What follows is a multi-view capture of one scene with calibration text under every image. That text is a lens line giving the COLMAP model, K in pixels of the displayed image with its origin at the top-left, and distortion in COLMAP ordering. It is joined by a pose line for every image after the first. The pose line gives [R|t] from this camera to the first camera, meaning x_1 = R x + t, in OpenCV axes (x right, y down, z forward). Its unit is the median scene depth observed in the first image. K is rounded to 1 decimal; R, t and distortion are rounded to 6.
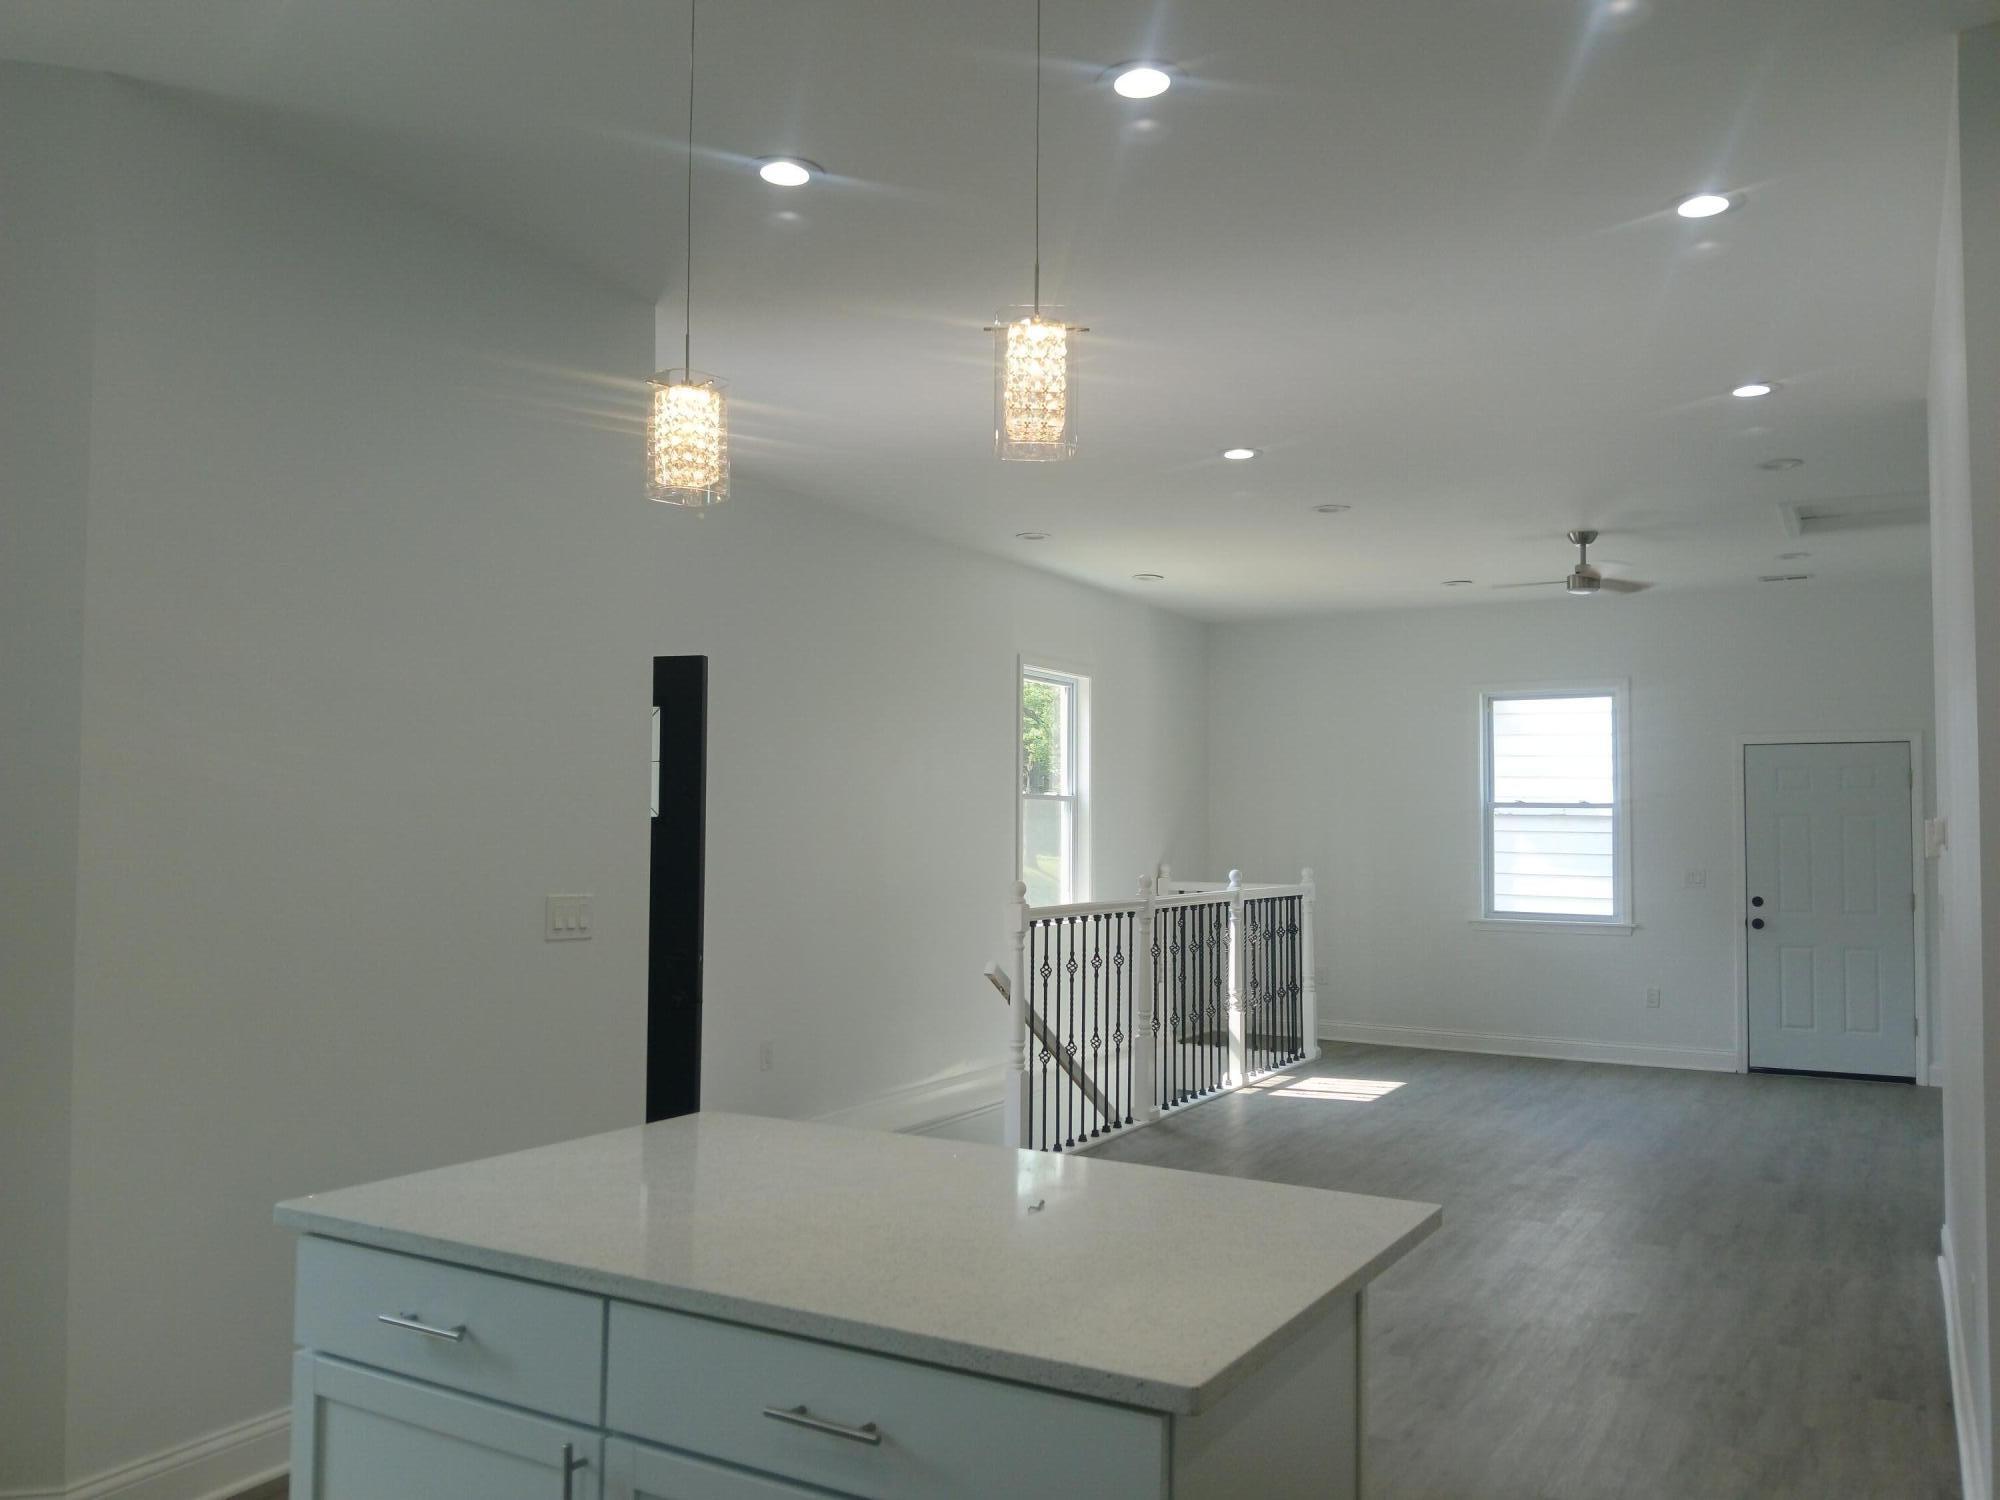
lens RADIAL K [[1541.6, 0, 1000.9], [0, 1541.6, 758.3], [0, 0, 1]] dist [0.054089, -0.114852]
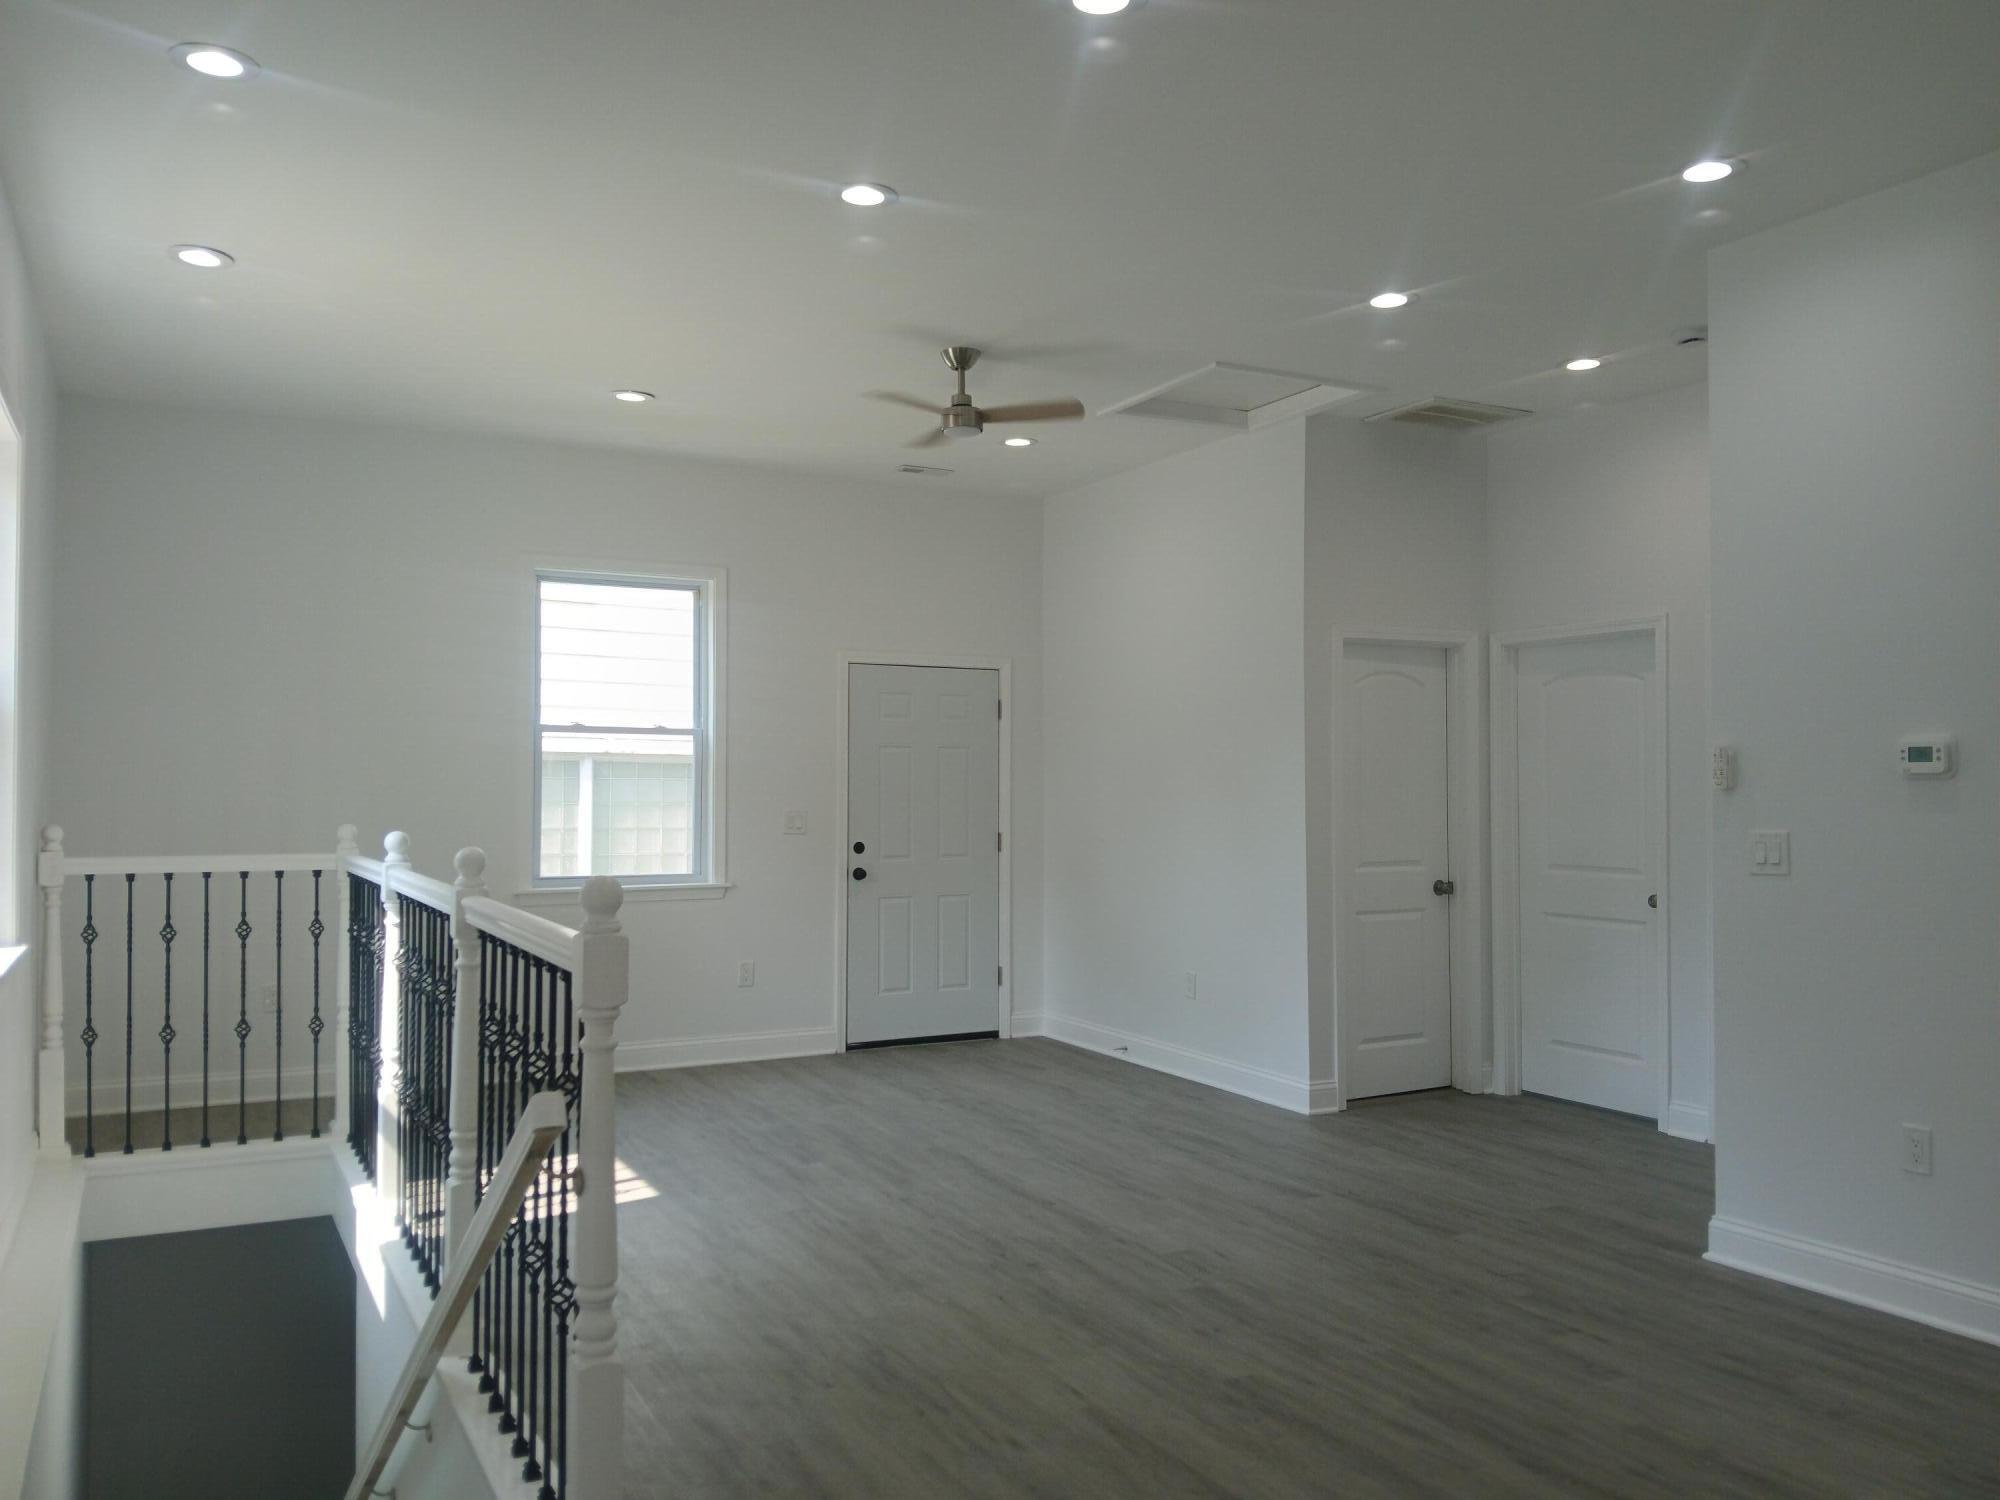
lens RADIAL K [[1541.6, 0, 993.3], [0, 1541.6, 760.8], [0, 0, 1]] dist [0.054089, -0.114852]
pose [[0.530121, 0.006125, 0.847900, -0.194573], [-0.040771, 0.999001, 0.018275, 0.026890], [-0.846941, -0.044258, 0.529841, 0.506516]]
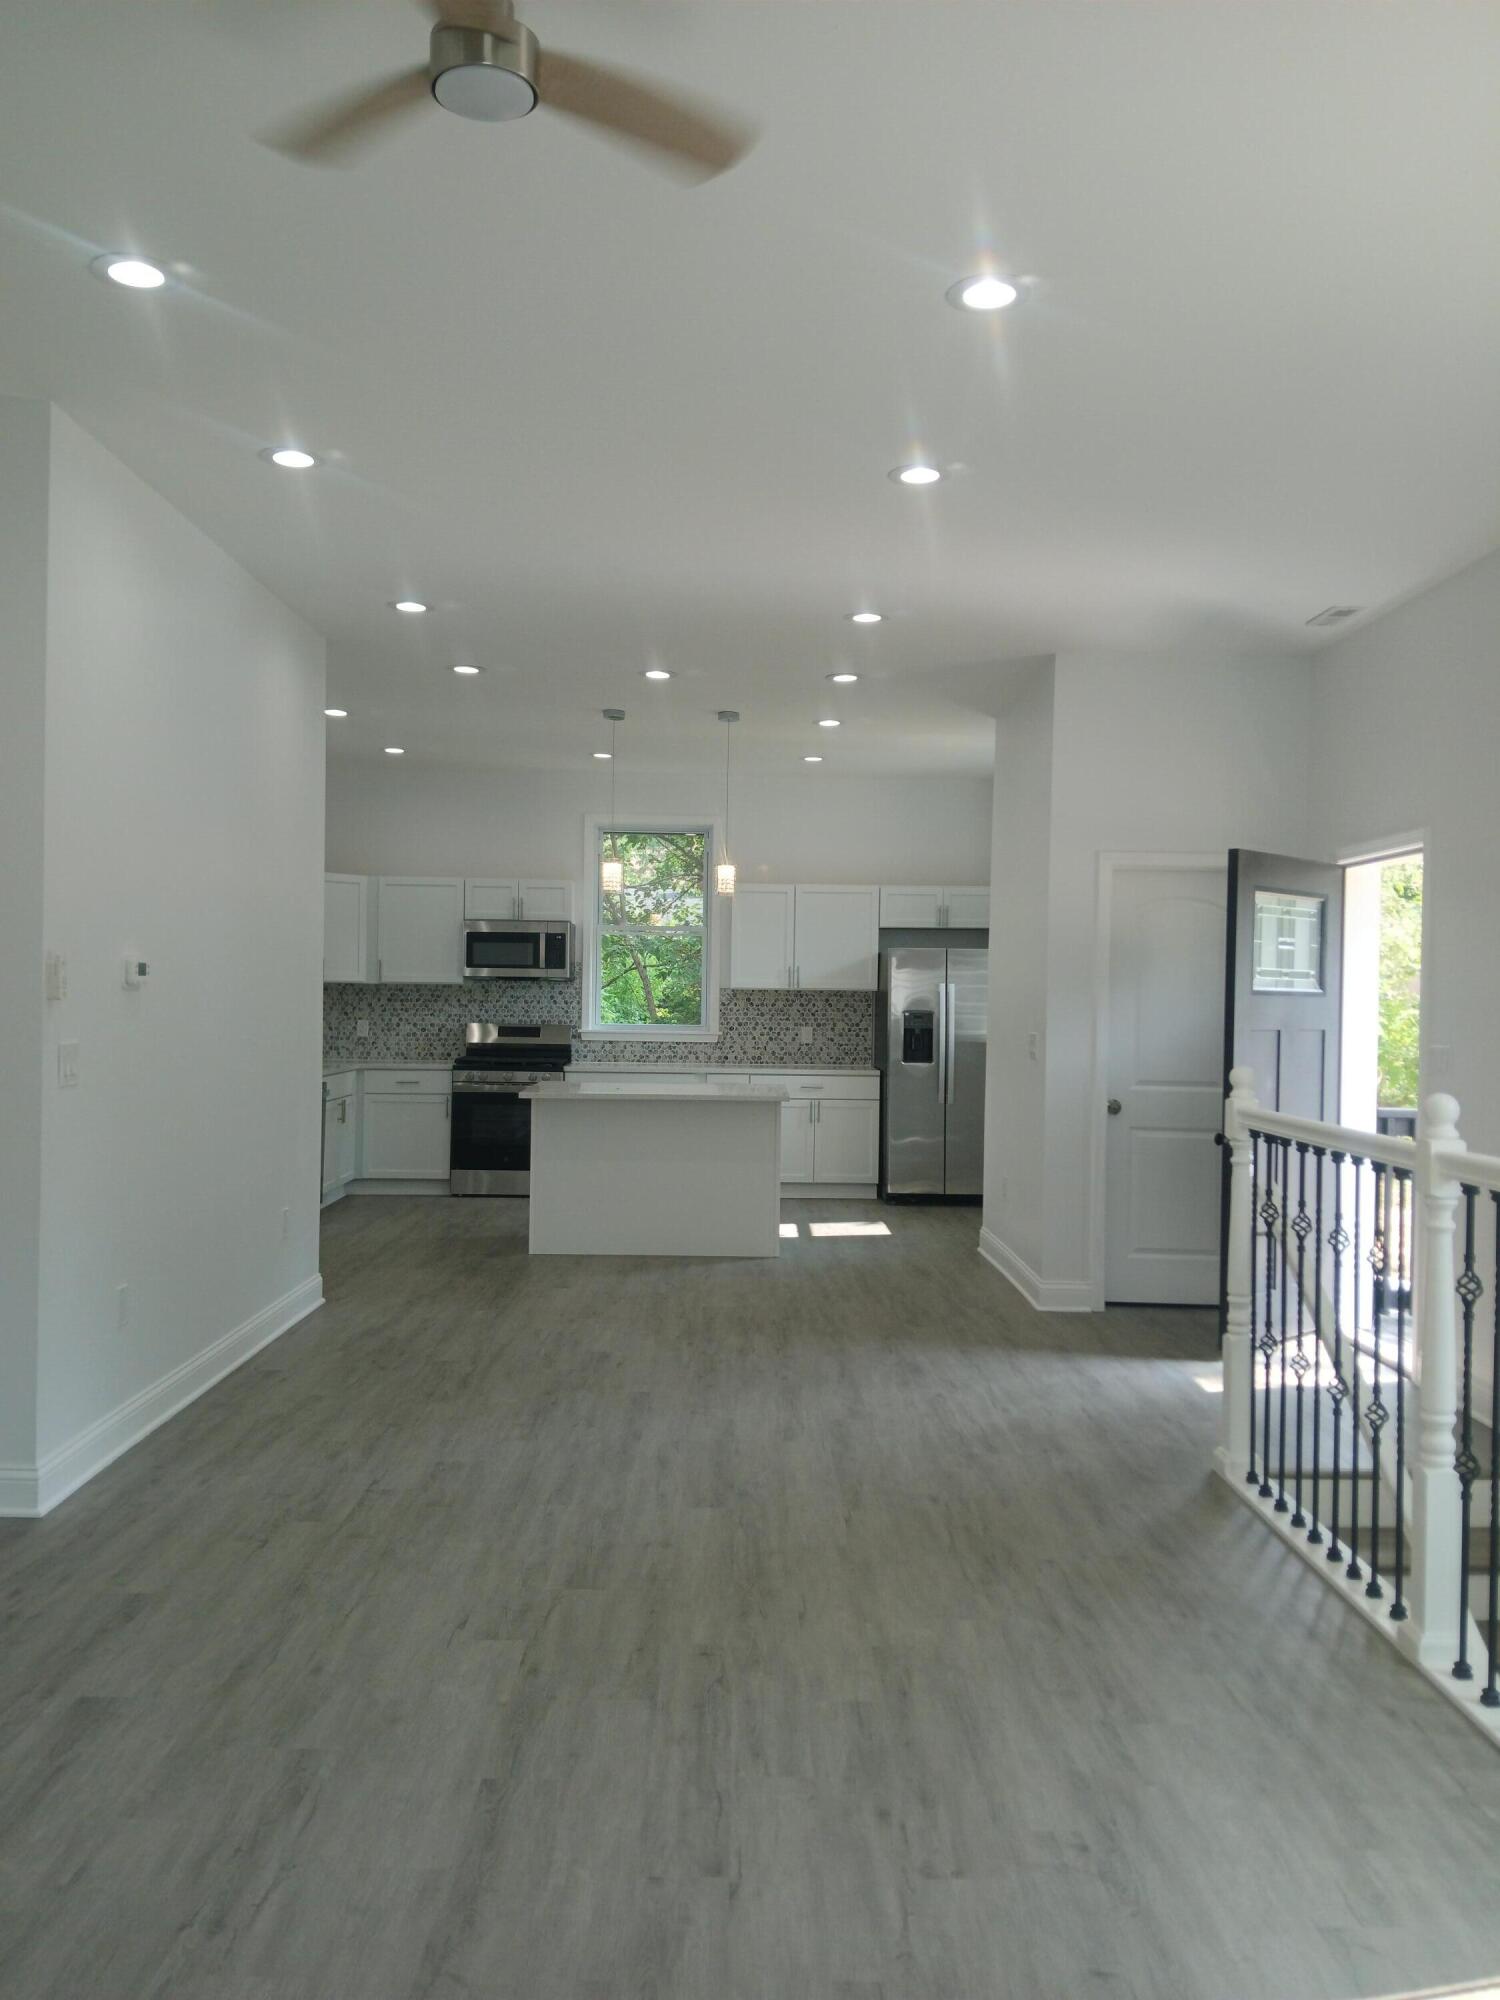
lens RADIAL K [[1541.6, 0, 757.0], [0, 1541.6, 1010.4], [0, 0, 1]] dist [0.054089, -0.114852]
pose [[-0.859231, -0.014719, -0.511376, 0.399890], [0.004463, 0.999332, -0.036263, 0.055699], [0.511569, -0.033440, -0.858592, 1.067063]]
